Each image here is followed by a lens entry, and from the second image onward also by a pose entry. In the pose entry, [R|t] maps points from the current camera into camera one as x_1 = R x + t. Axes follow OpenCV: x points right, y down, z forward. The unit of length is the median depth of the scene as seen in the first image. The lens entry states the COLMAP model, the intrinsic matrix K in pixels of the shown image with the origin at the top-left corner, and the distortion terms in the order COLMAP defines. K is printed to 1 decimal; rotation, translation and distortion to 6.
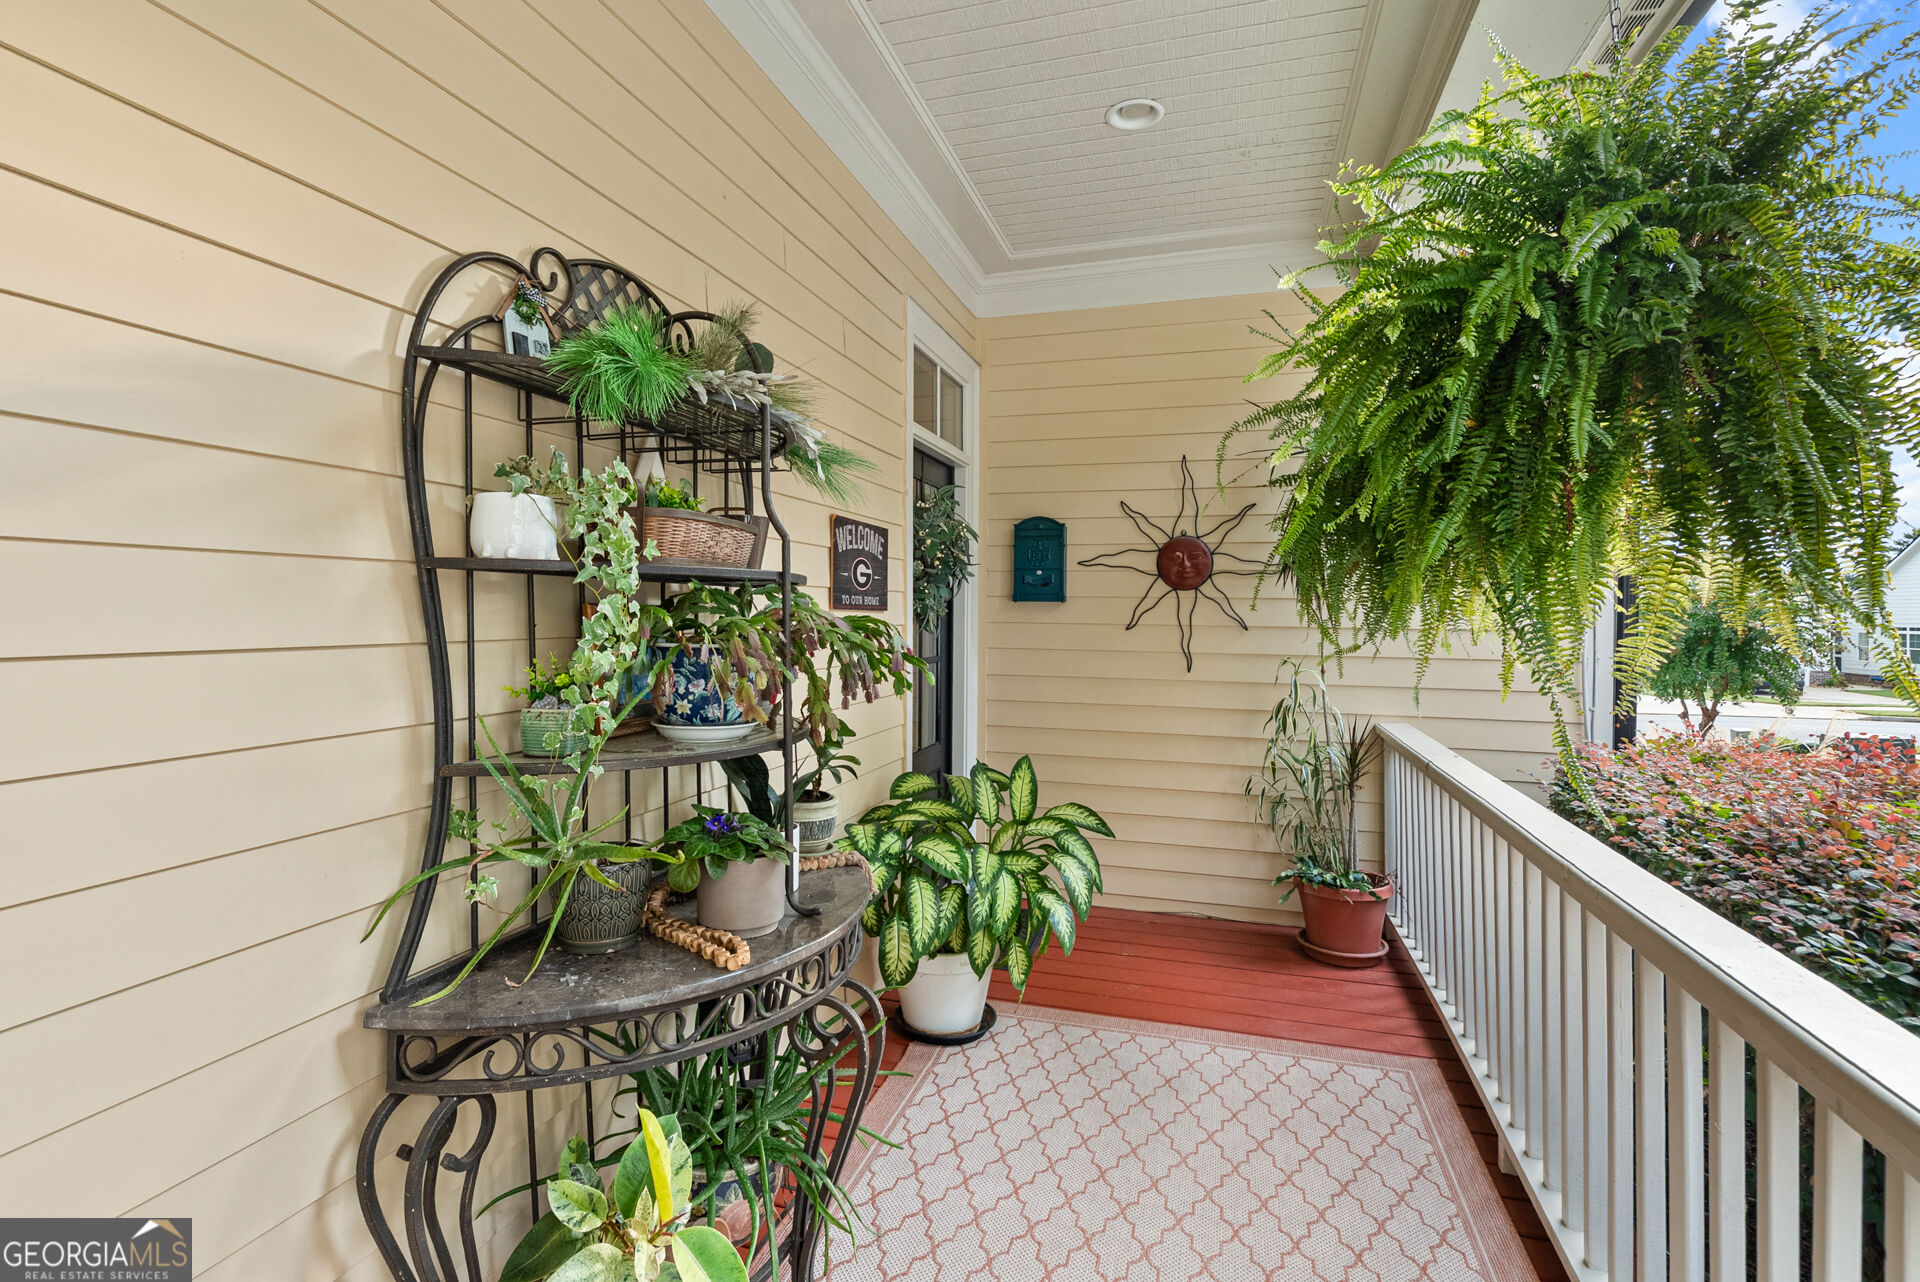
lens RADIAL K [[875.6, 0, 960.0], [0, 875.6, 641.0], [0, 0, 1]] dist [0.000169, 0.000328]
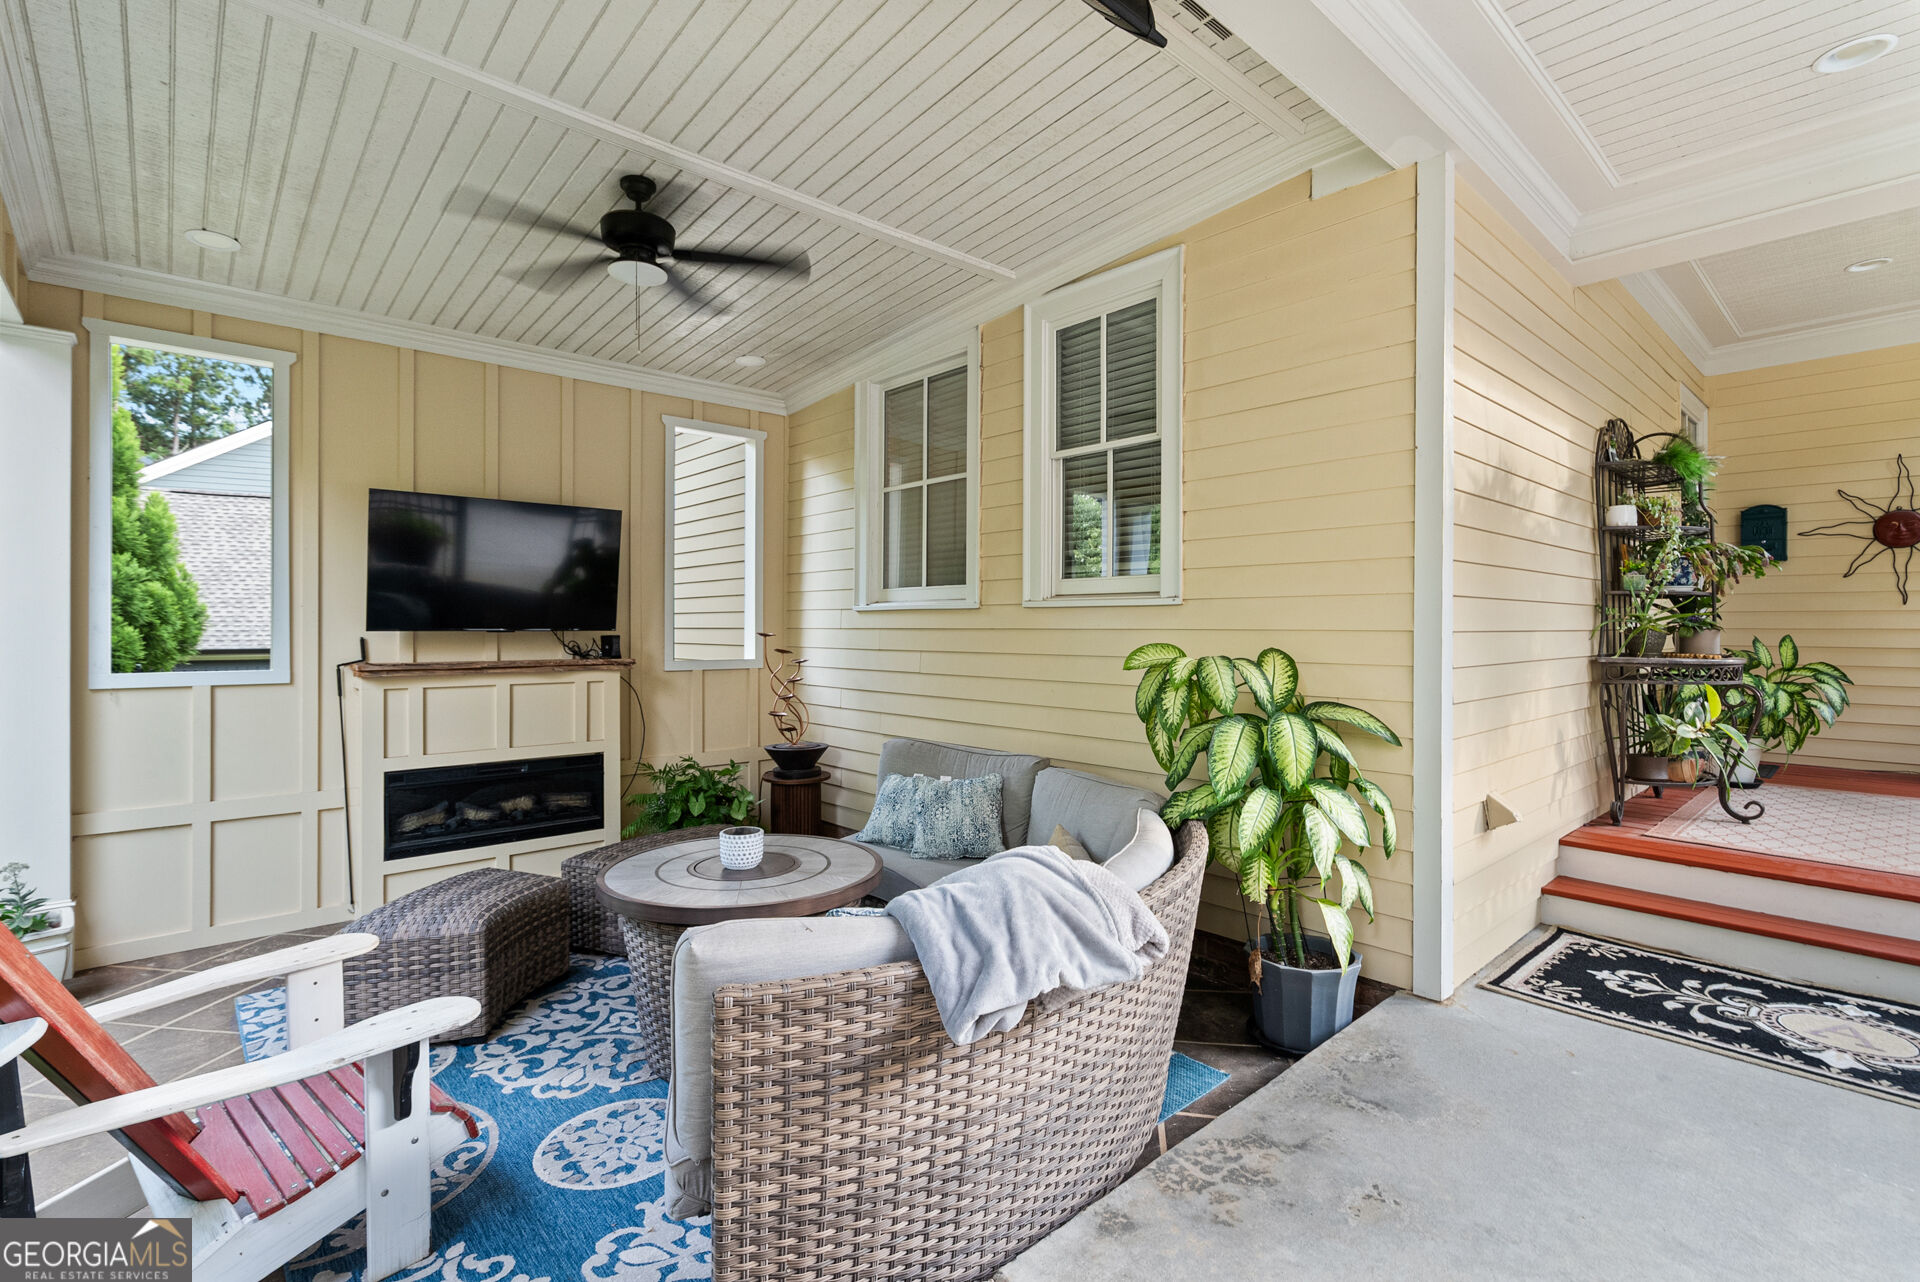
lens RADIAL K [[875.6, 0, 960.0], [0, 875.6, 641.0], [0, 0, 1]] dist [0.000169, 0.000328]
pose [[0.861683, 0.005145, -0.507421, -0.473189], [-0.015281, 0.999758, -0.015814, 0.195069], [0.507217, 0.021380, 0.861553, -1.405589]]
